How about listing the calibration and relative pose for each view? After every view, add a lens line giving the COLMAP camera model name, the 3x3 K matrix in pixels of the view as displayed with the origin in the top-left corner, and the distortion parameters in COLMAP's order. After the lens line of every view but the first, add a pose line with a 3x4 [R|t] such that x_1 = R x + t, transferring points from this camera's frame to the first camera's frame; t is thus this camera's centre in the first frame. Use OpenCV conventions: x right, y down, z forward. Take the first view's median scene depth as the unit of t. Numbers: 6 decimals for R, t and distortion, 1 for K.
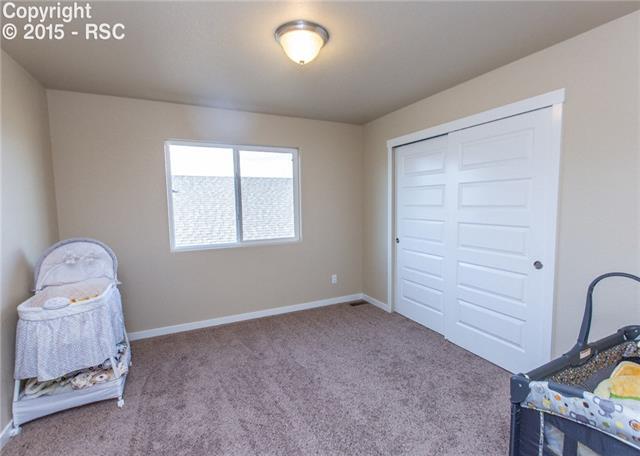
lens RADIAL K [[307.3, 0, 326.2], [0, 307.3, 228.4], [0, 0, 1]] dist [-0.000110, 0.000200]
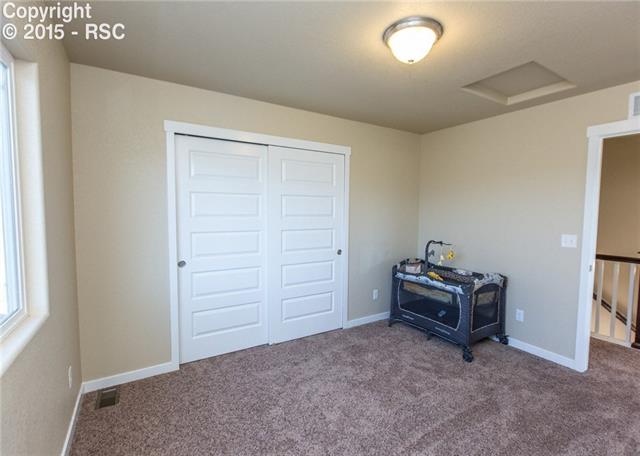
lens RADIAL K [[307.3, 0, 326.2], [0, 307.3, 228.4], [0, 0, 1]] dist [-0.000110, 0.000200]
pose [[-0.112193, -0.047006, 0.992574, -0.538144], [0.078379, 0.995350, 0.055997, -0.059754], [-0.990590, 0.084079, -0.107987, 0.764131]]
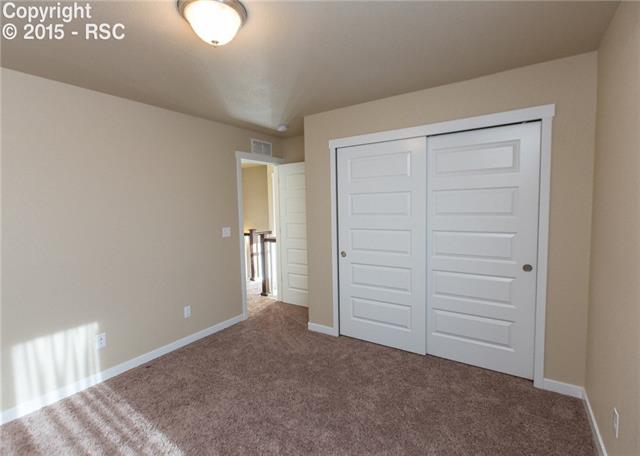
lens RADIAL K [[308.7, 0, 312.9], [0, 308.7, 235.2], [0, 0, 1]] dist [-0.001475, -0.000118]
pose [[0.861031, -0.045509, 0.506513, -0.303924], [0.052803, 0.998605, -0.000037, -0.020239], [-0.505804, 0.026777, 0.862233, 0.280769]]
